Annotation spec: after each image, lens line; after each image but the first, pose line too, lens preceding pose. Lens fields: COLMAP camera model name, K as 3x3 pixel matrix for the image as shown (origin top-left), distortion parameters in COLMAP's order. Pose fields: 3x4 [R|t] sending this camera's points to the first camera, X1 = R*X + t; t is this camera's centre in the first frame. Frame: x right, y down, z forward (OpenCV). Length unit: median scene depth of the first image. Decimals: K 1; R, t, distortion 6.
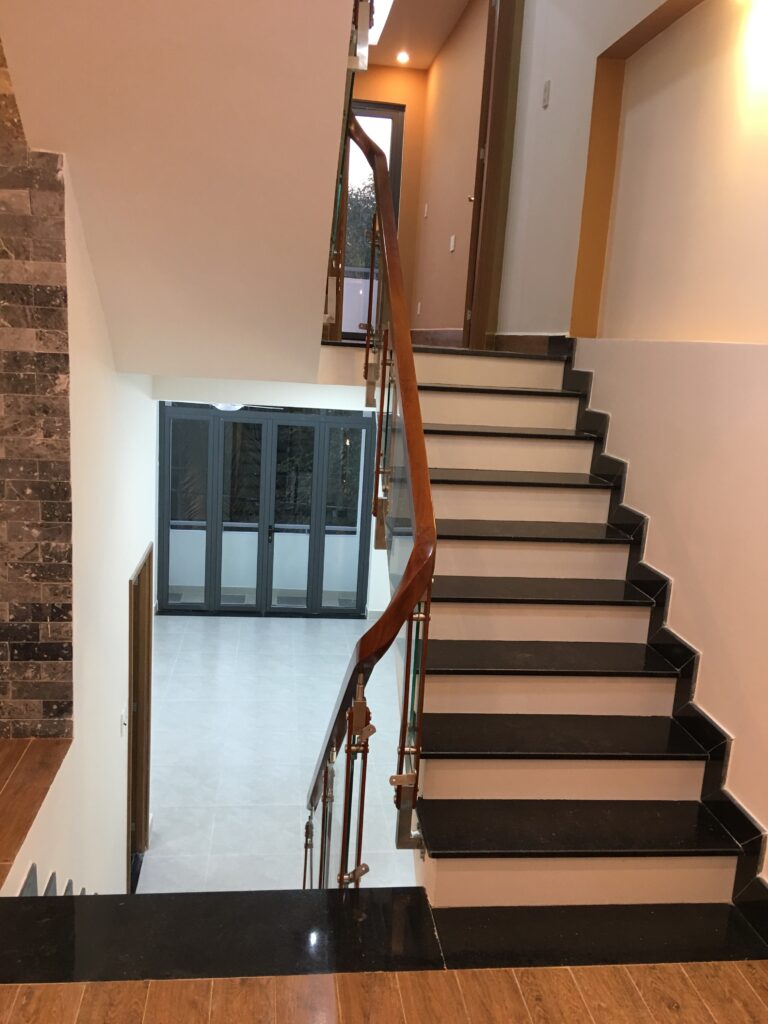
lens RADIAL K [[863.5, 0, 384.0], [0, 863.5, 512.0], [0, 0, 1]] dist [0.106016, -0.157458]
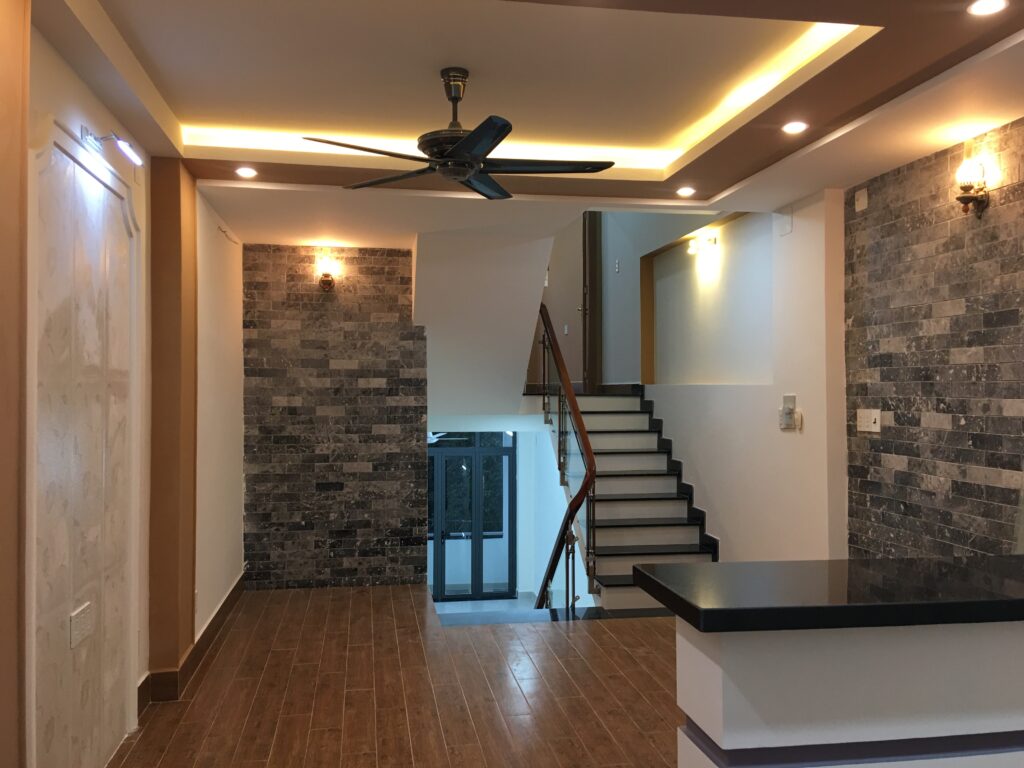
lens RADIAL K [[863.5, 0, 512.0], [0, 863.5, 384.0], [0, 0, 1]] dist [0.106016, -0.157458]
pose [[0.997228, -0.062000, 0.041146, -0.210544], [0.069112, 0.976656, -0.203387, 0.231893], [-0.027576, 0.205667, 0.978233, -1.193589]]
